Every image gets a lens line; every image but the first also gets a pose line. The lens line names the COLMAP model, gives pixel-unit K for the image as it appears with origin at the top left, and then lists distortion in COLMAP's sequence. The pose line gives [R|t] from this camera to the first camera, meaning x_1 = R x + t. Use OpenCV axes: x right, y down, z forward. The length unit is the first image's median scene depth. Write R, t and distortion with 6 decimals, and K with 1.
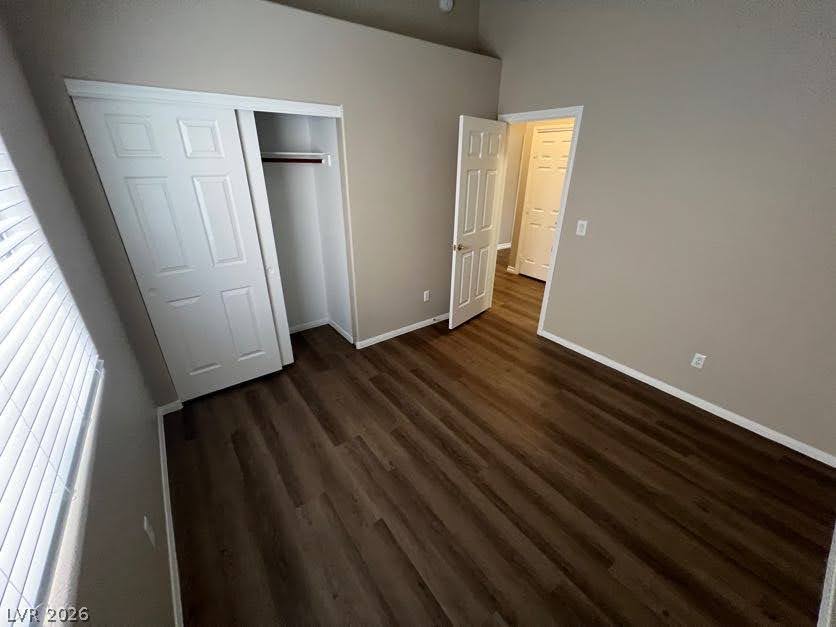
lens RADIAL K [[335.8, 0, 416.3], [0, 335.8, 311.3], [0, 0, 1]] dist [-0.000635, 0.001294]
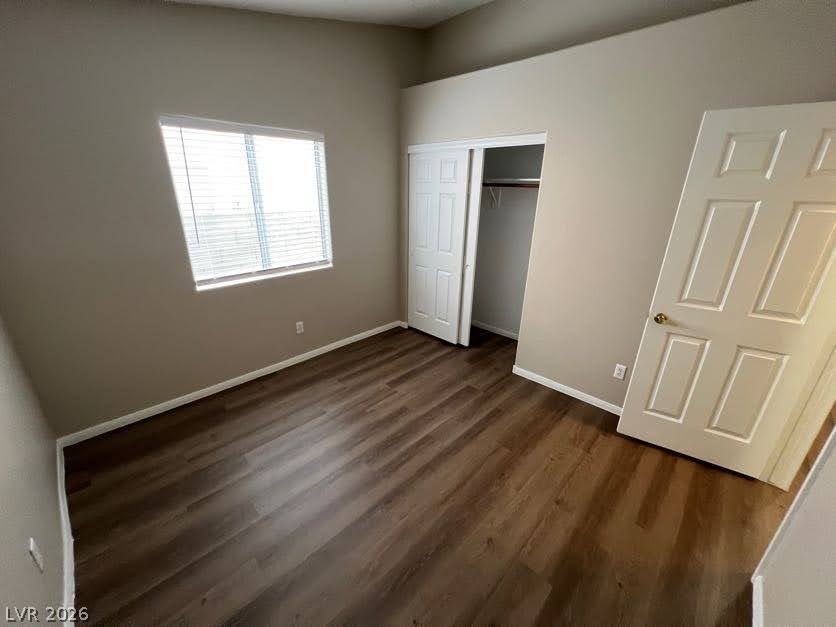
lens RADIAL K [[334.7, 0, 416.7], [0, 334.7, 312.2], [0, 0, 1]] dist [-0.006113, 0.001148]
pose [[0.154825, 0.337793, -0.928399, 0.853052], [-0.422828, 0.871970, 0.246748, -0.220003], [0.892886, 0.354350, 0.277831, 0.565573]]
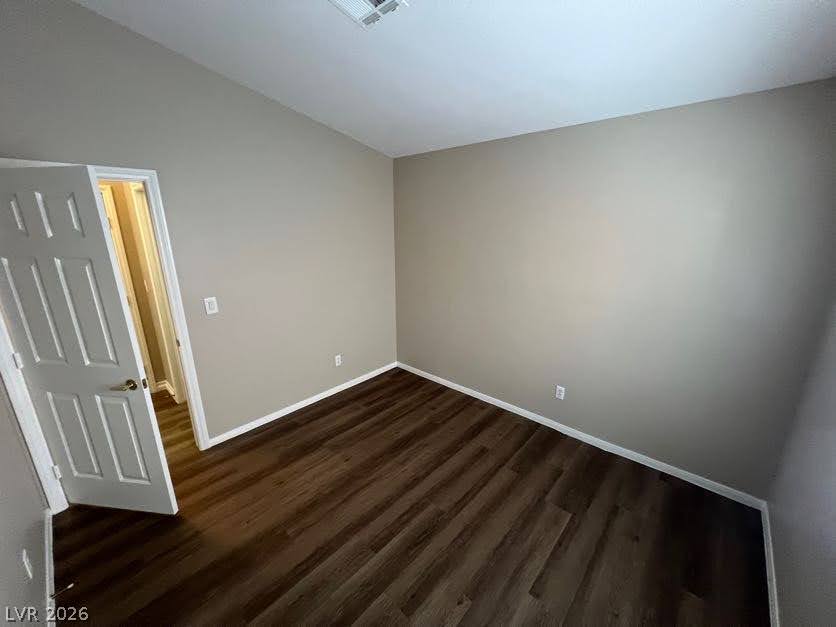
lens RADIAL K [[334.7, 0, 415.4], [0, 334.7, 312.3], [0, 0, 1]] dist [-0.006113, 0.001148]
pose [[-0.181257, -0.265614, 0.946887, -0.522679], [0.412912, 0.853301, 0.318403, -0.354304], [-0.892552, 0.448694, -0.044992, 0.700533]]
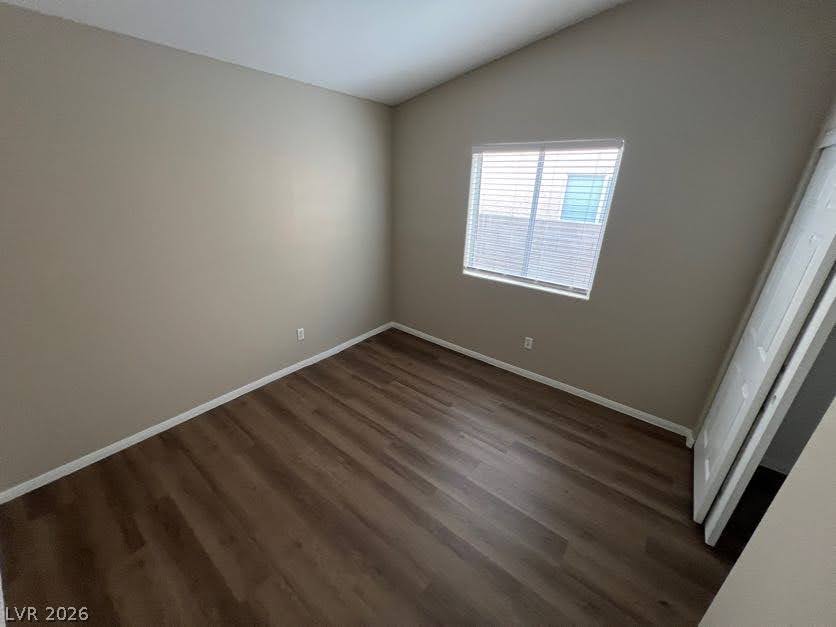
lens RADIAL K [[334.7, 0, 414.6], [0, 334.7, 309.9], [0, 0, 1]] dist [-0.006113, 0.001148]
pose [[-0.966578, 0.055085, -0.250386, 0.311855], [-0.142113, 0.697741, 0.702112, -0.581872], [0.213381, 0.714229, -0.666593, 1.223053]]
